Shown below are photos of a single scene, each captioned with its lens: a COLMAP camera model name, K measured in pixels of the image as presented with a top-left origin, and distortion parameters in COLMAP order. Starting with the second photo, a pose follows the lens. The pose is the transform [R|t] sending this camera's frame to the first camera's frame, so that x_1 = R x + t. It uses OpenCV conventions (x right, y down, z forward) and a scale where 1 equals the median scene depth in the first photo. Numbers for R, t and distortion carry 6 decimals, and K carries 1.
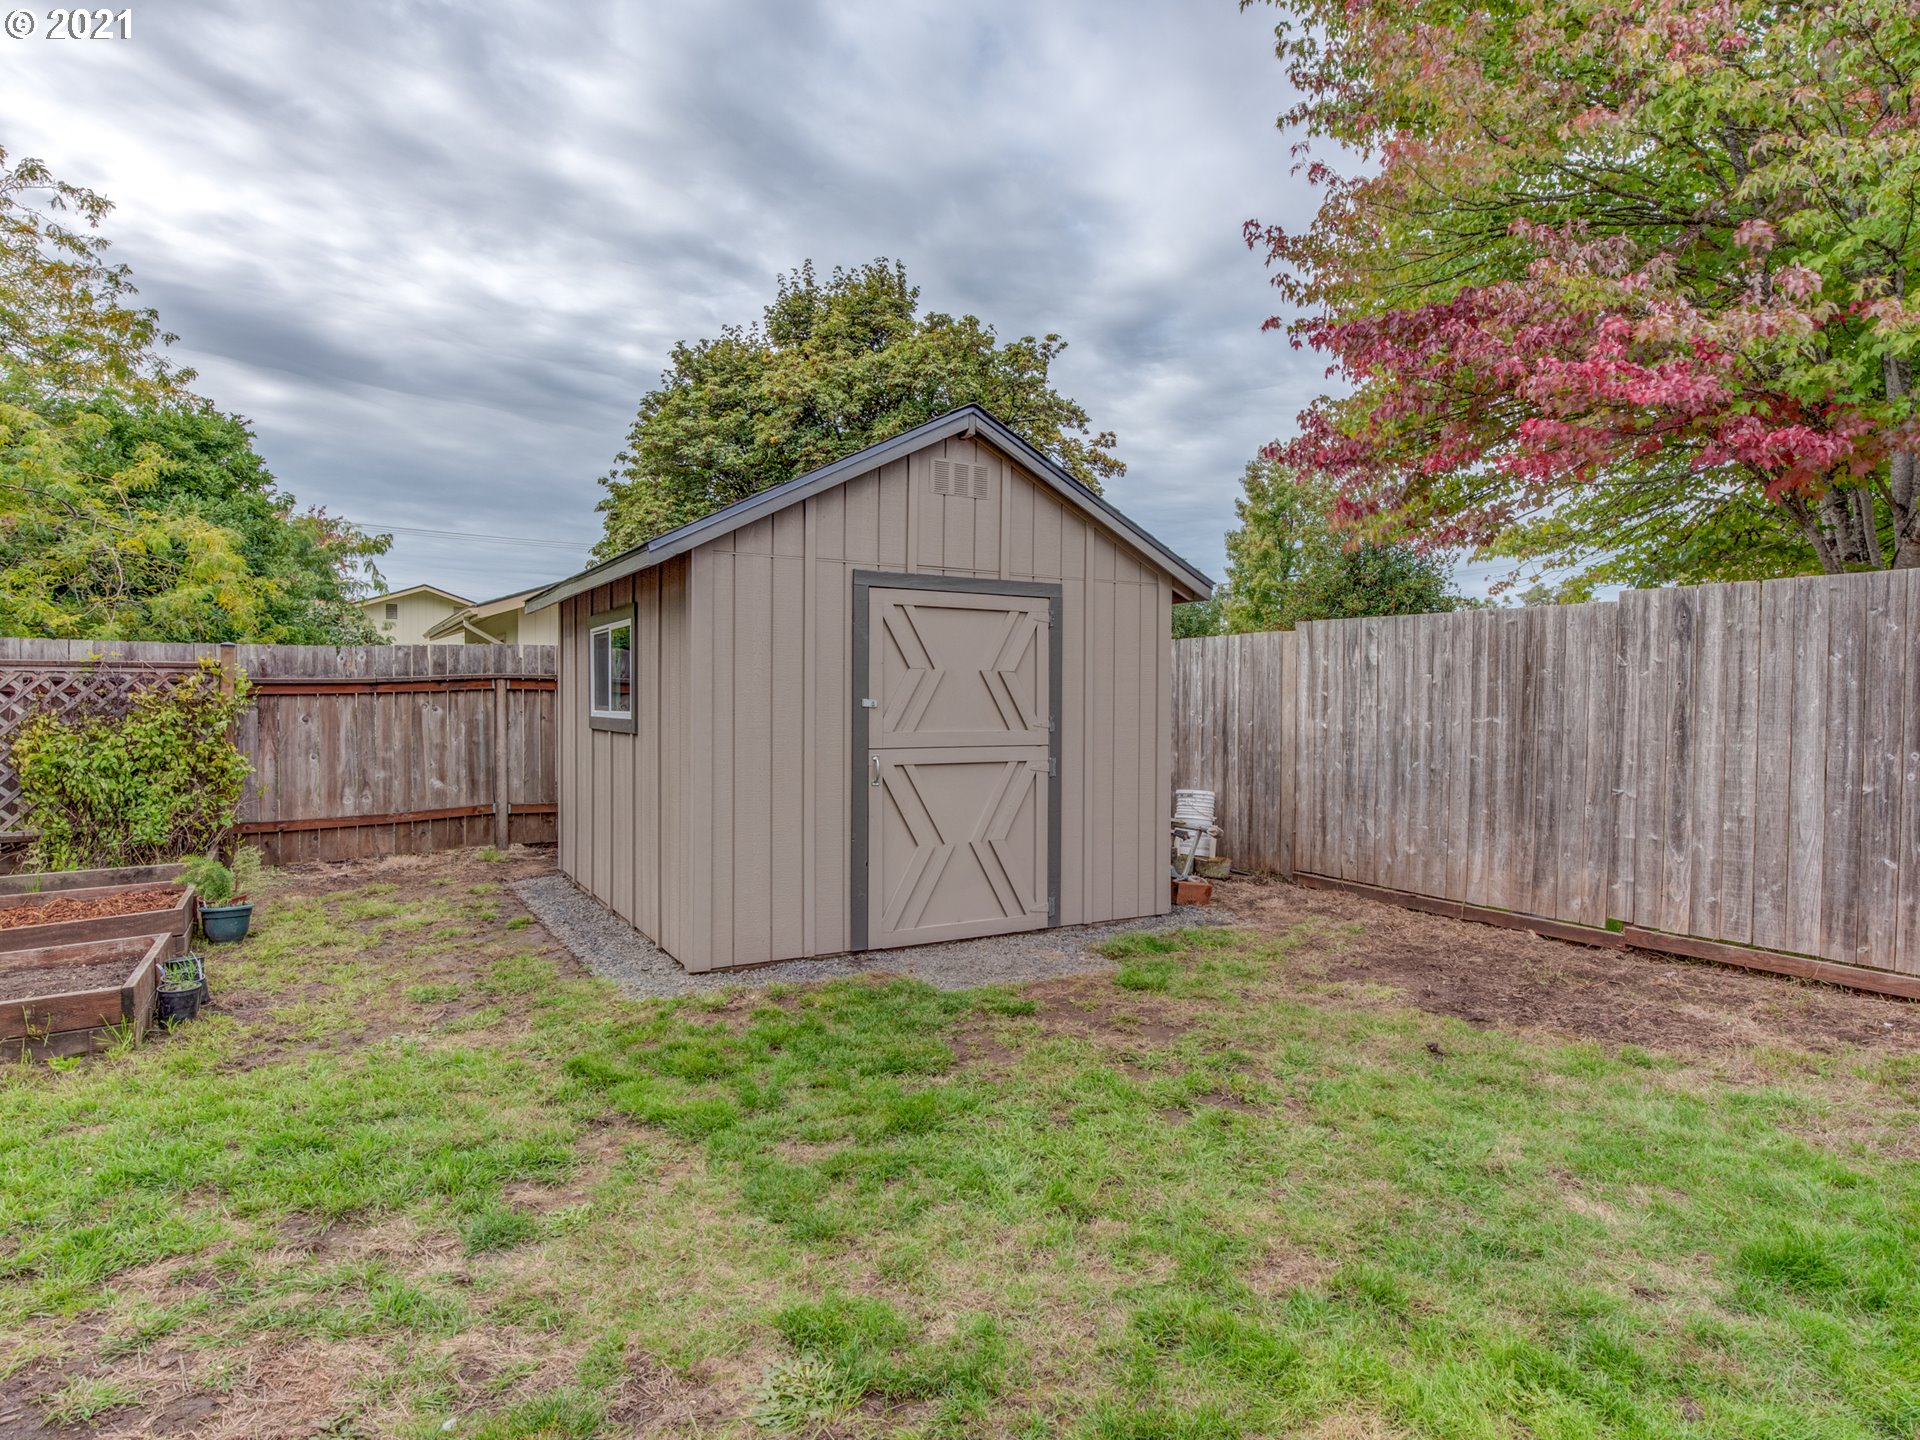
lens RADIAL K [[1097.4, 0, 960.0], [0, 1097.4, 720.0], [0, 0, 1]] dist [-0.000661, 0.000121]
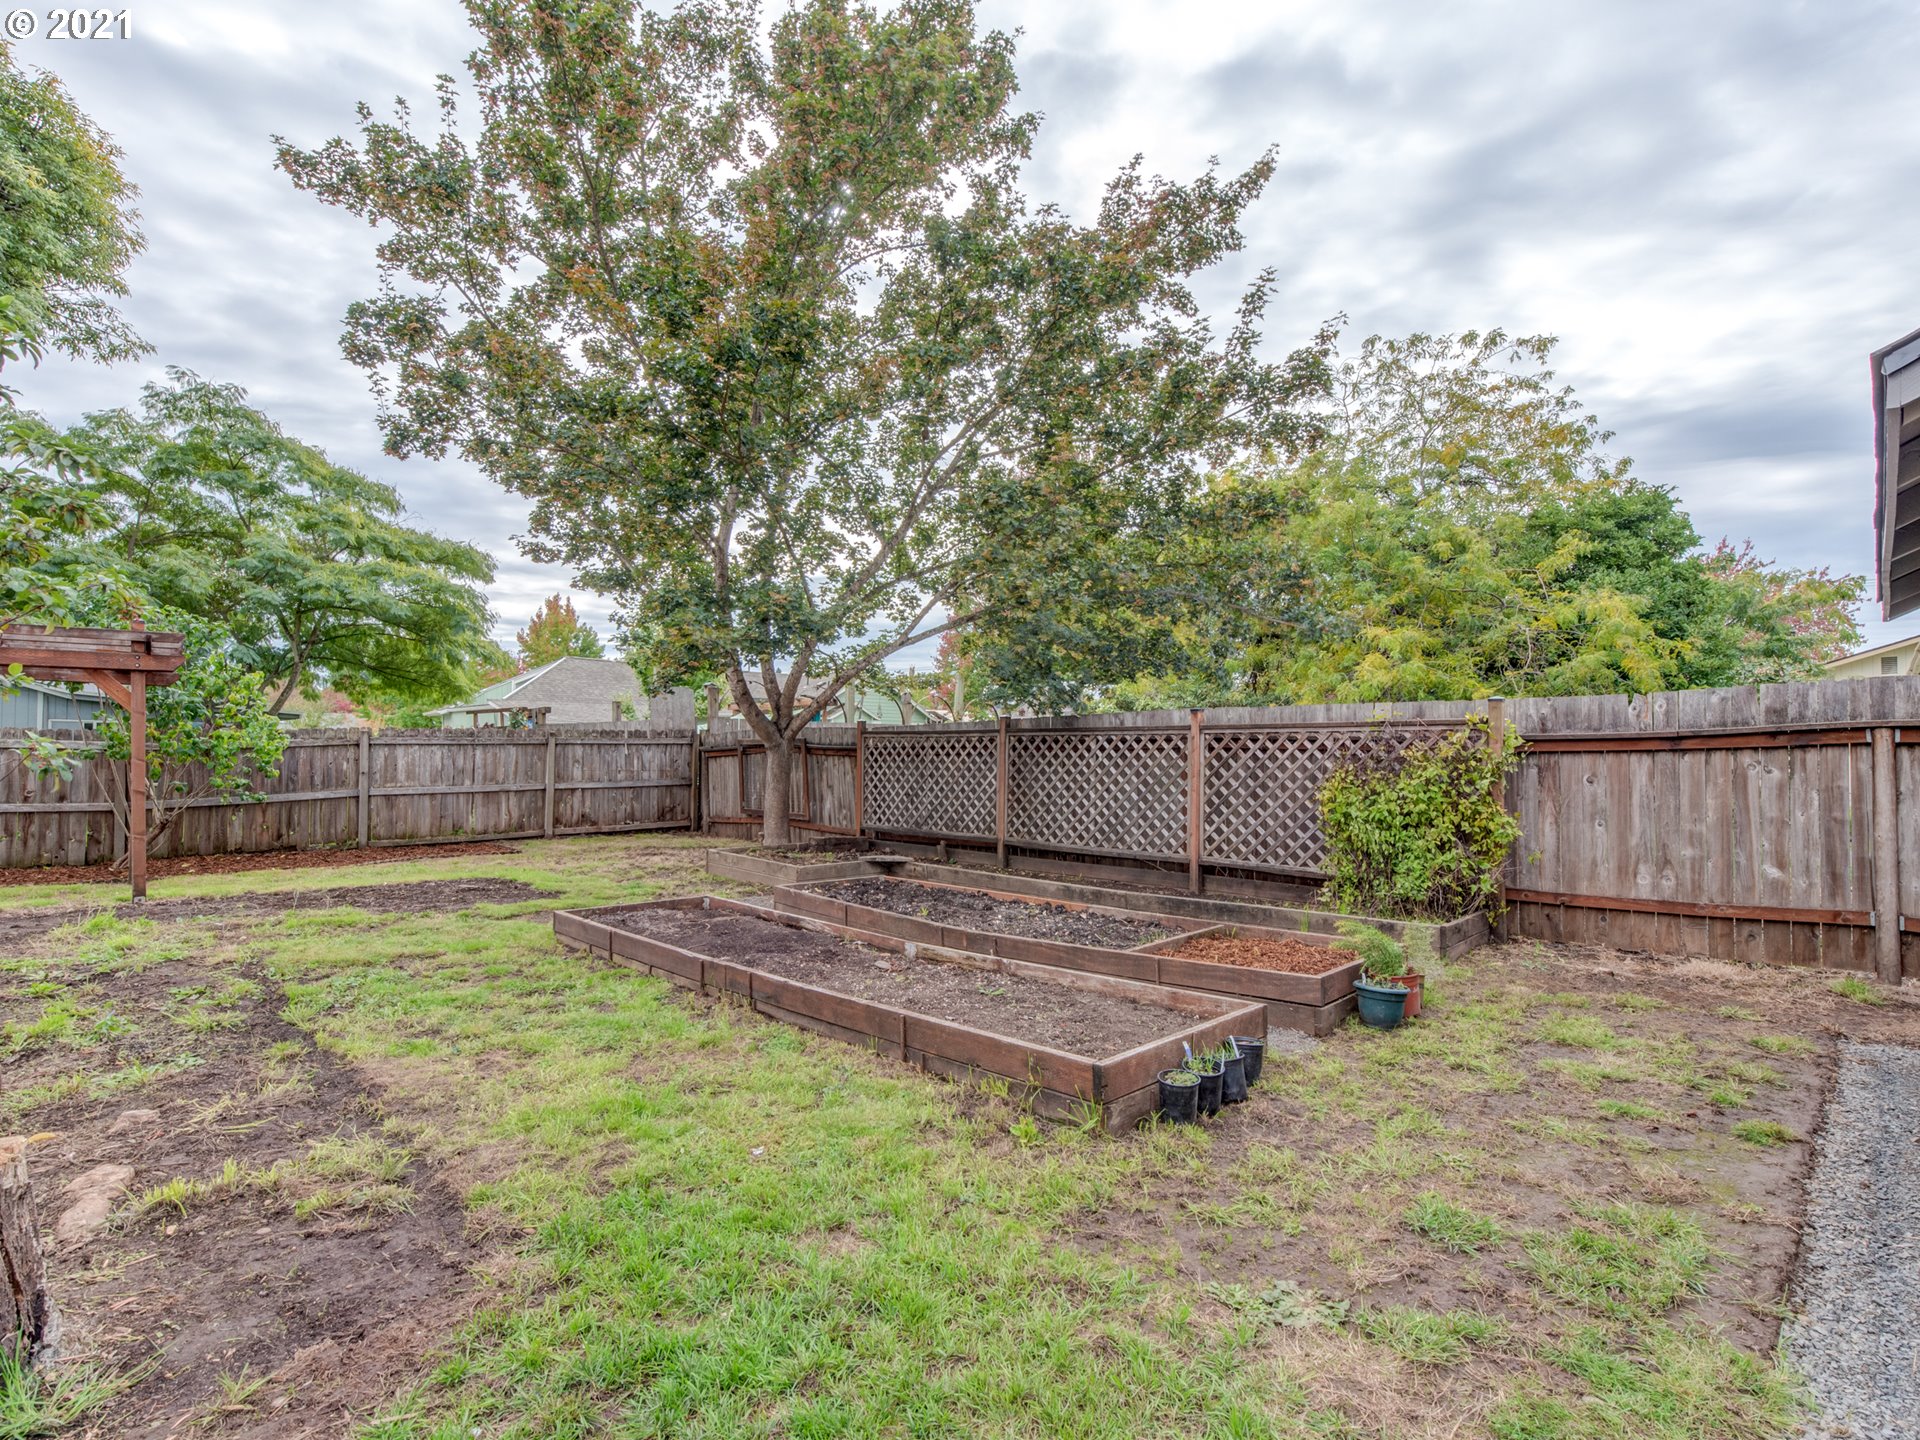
lens RADIAL K [[890.8, 0, 961.5], [0, 890.8, 744.5], [0, 0, 1]] dist [-0.014854, -0.000429]
pose [[0.239952, -0.013625, -0.970689, -0.033518], [-0.027276, 0.999412, -0.020771, -0.000605], [0.970402, 0.031461, 0.239439, 0.331153]]
